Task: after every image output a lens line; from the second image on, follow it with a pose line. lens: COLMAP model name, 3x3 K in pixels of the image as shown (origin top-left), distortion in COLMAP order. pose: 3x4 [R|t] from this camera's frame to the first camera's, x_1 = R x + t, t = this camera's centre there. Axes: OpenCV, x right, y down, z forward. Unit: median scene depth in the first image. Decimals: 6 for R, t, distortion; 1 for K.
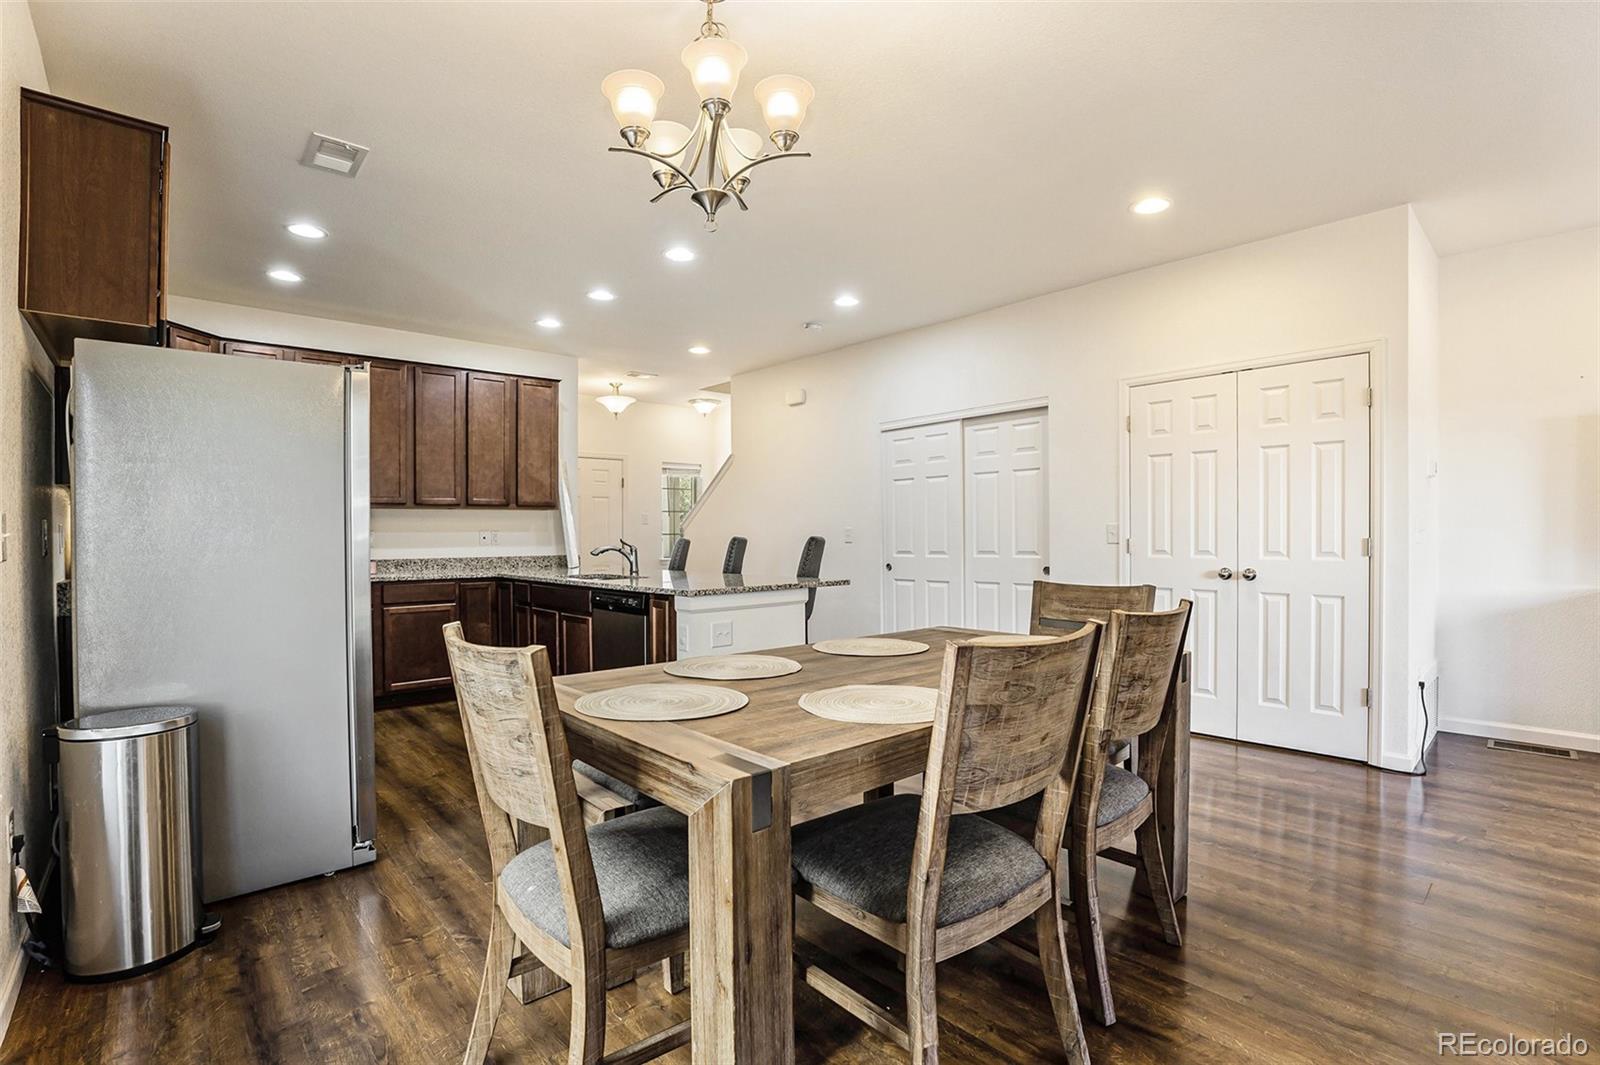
lens RADIAL K [[765.2, 0, 799.8], [0, 765.2, 490.5], [0, 0, 1]] dist [-0.029578, 0.000998]
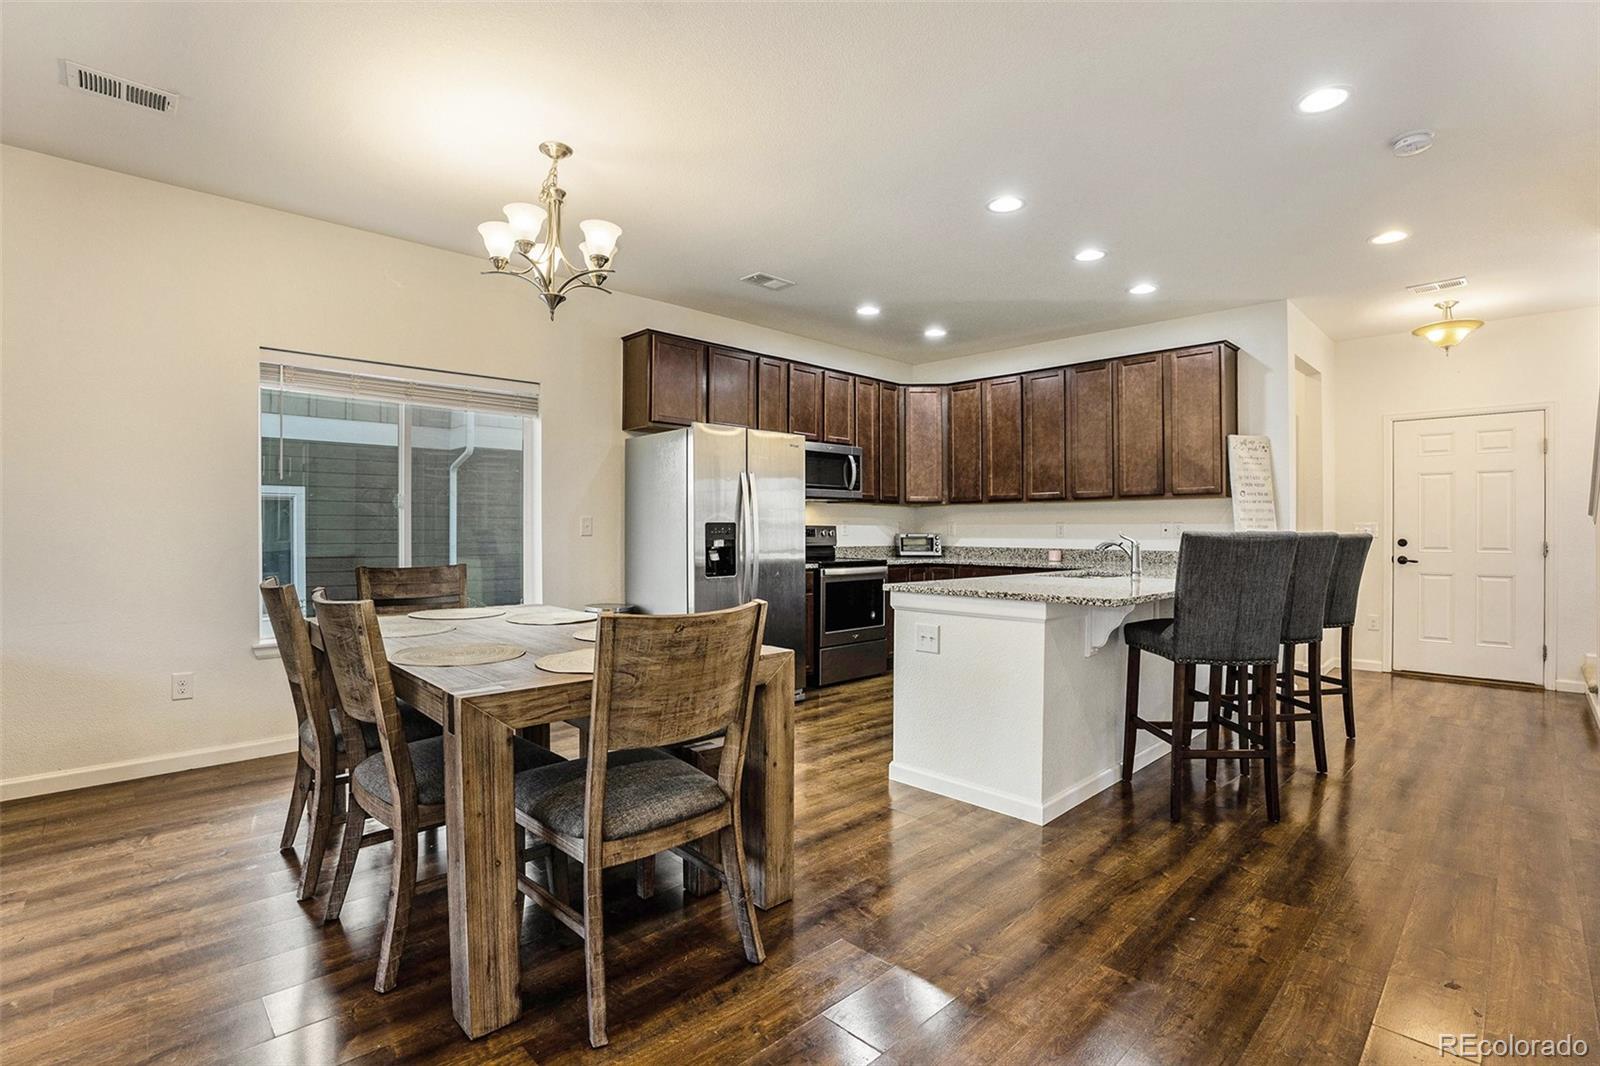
lens RADIAL K [[749.3, 0, 805.0], [0, 749.3, 541.3], [0, 0, 1]] dist [-0.073573, 0.022388]
pose [[0.057064, 0.025299, -0.998050, 0.482206], [0.054702, 0.998098, 0.028428, 0.027226], [0.996871, -0.056217, 0.055572, 0.535593]]
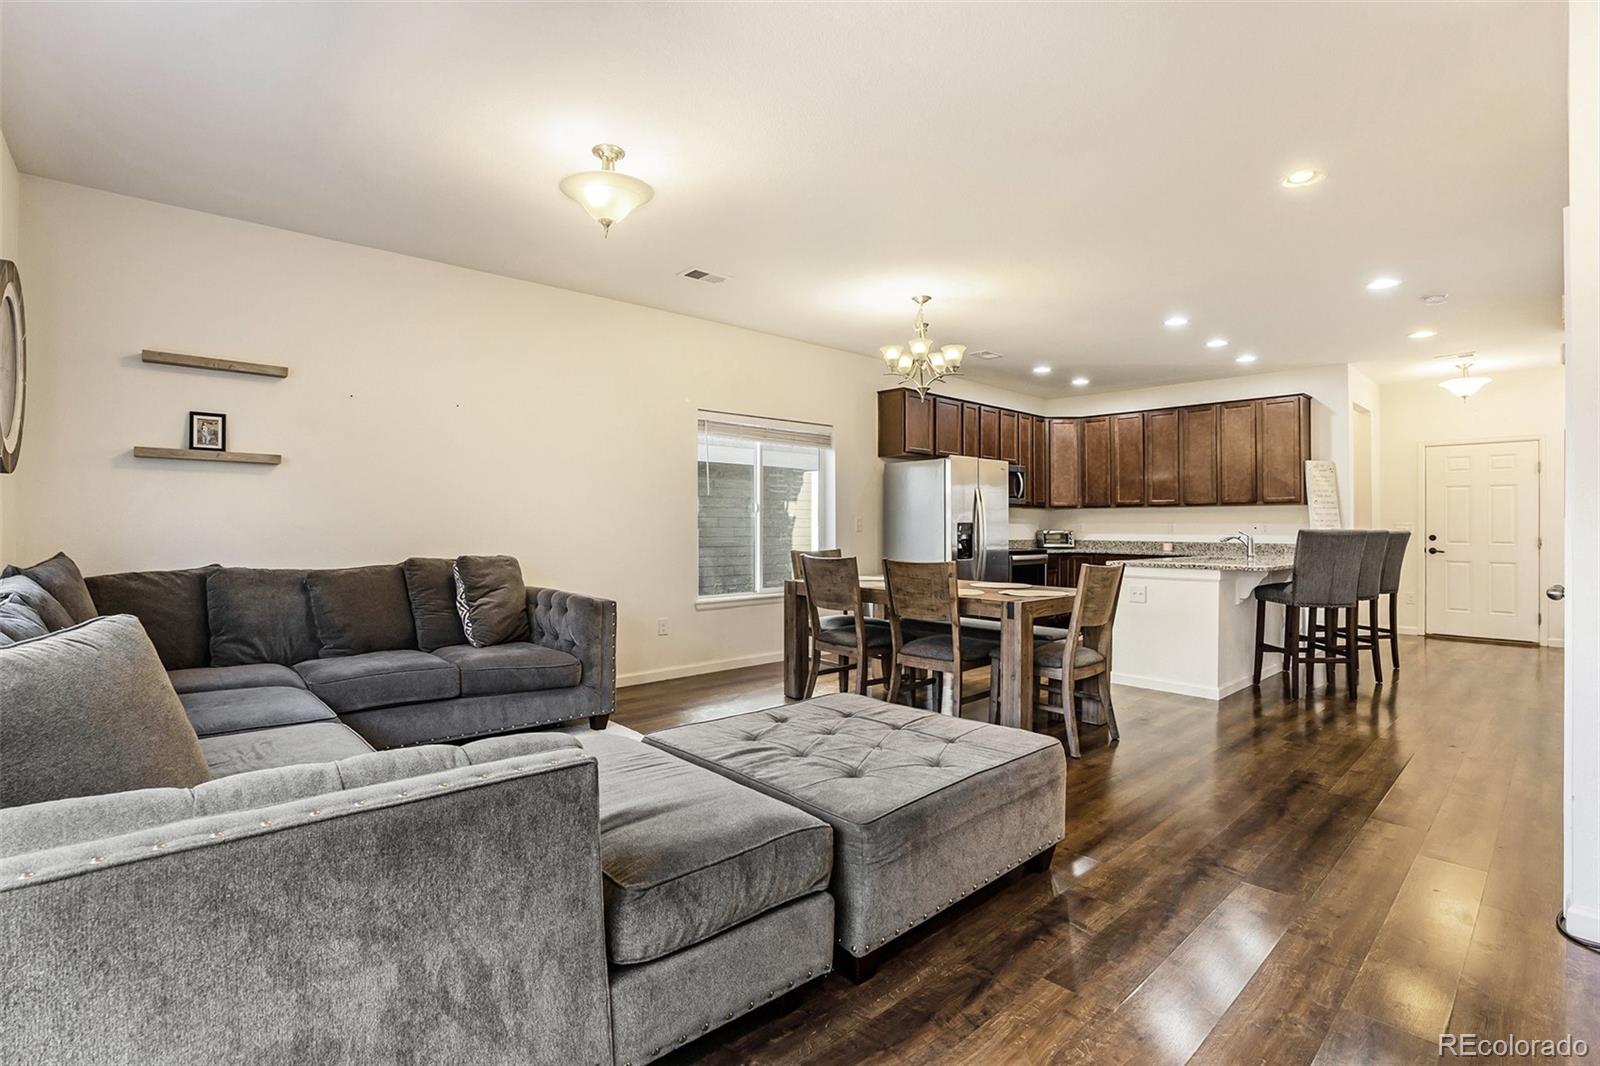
lens RADIAL K [[751.3, 0, 804.4], [0, 751.3, 534.3], [0, 0, 1]] dist [-0.062084, 0.017200]
pose [[0.031072, 0.020842, -0.999300, 0.830907], [0.053265, 0.998327, 0.022478, 0.004769], [0.998097, -0.053926, 0.029910, 0.220749]]
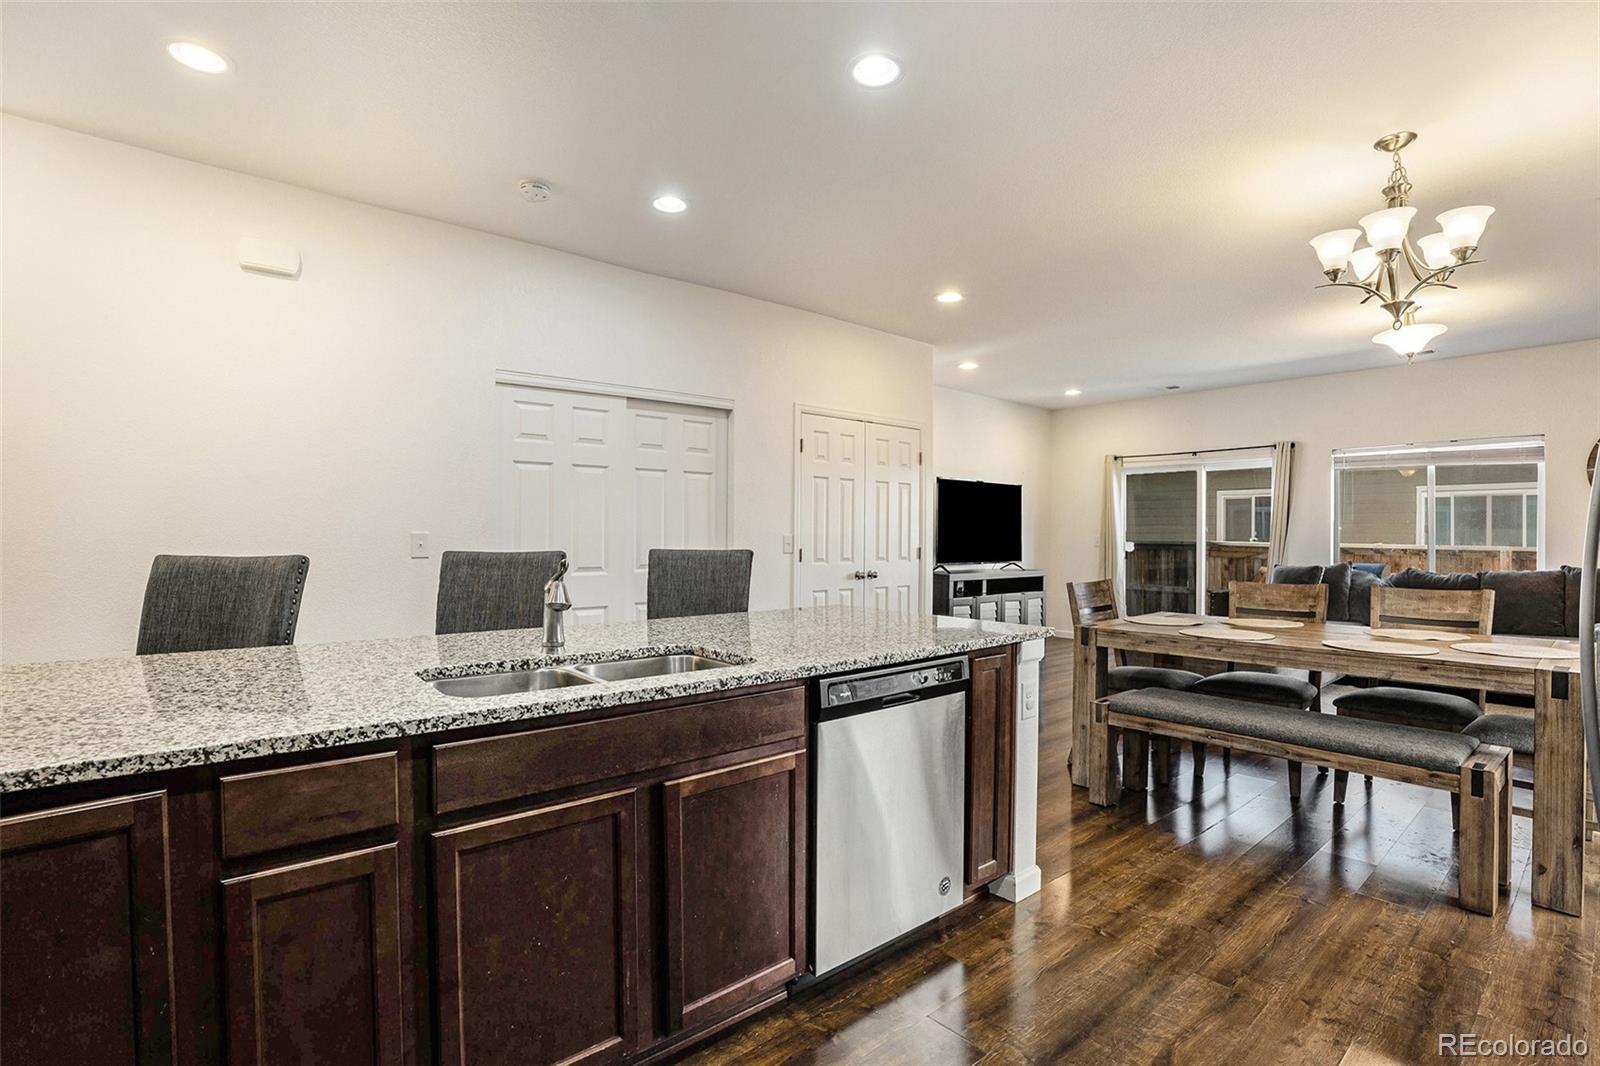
lens RADIAL K [[751.3, 0, 804.4], [0, 751.3, 534.3], [0, 0, 1]] dist [-0.062084, 0.017200]
pose [[-0.008082, 0.014622, 0.999860, -0.533214], [-0.056557, 0.998286, -0.015056, 0.046219], [-0.998367, -0.056671, -0.007241, 0.796536]]
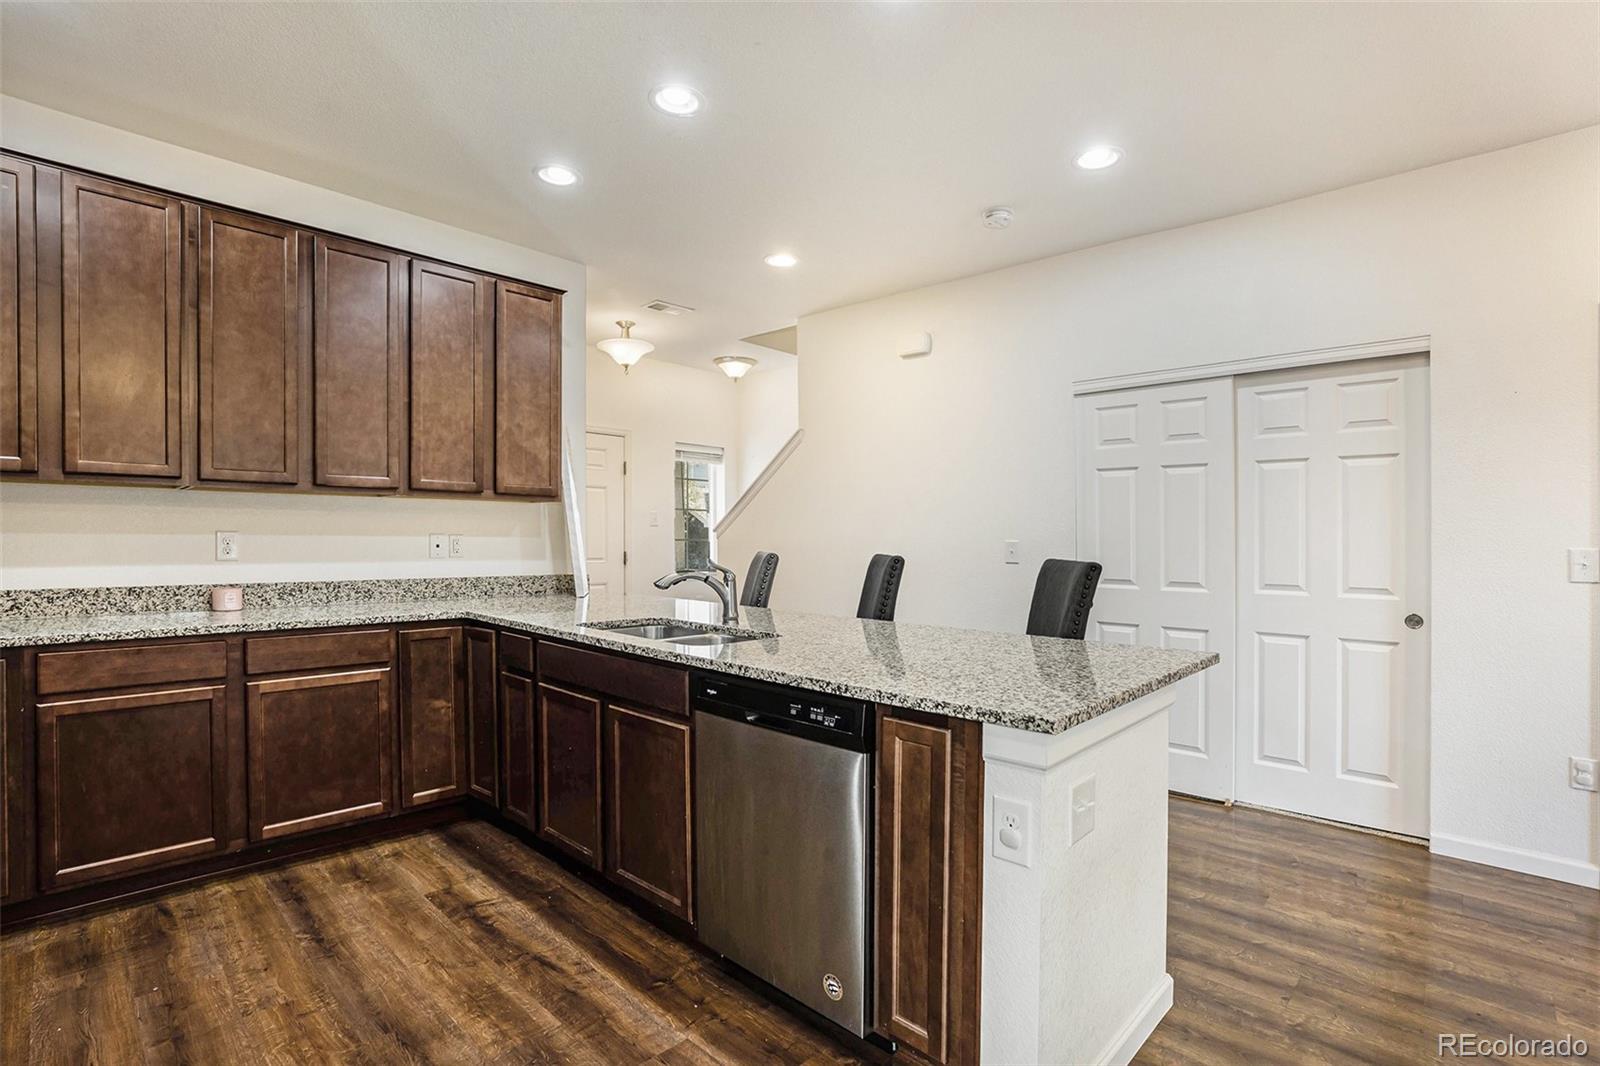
lens RADIAL K [[751.3, 0, 804.4], [0, 751.3, 534.3], [0, 0, 1]] dist [-0.062084, 0.017200]
pose [[0.995145, 0.021976, 0.095931, -0.192032], [-0.027207, 0.998194, 0.053563, 0.014554], [-0.094581, -0.055913, 0.993946, 0.413009]]
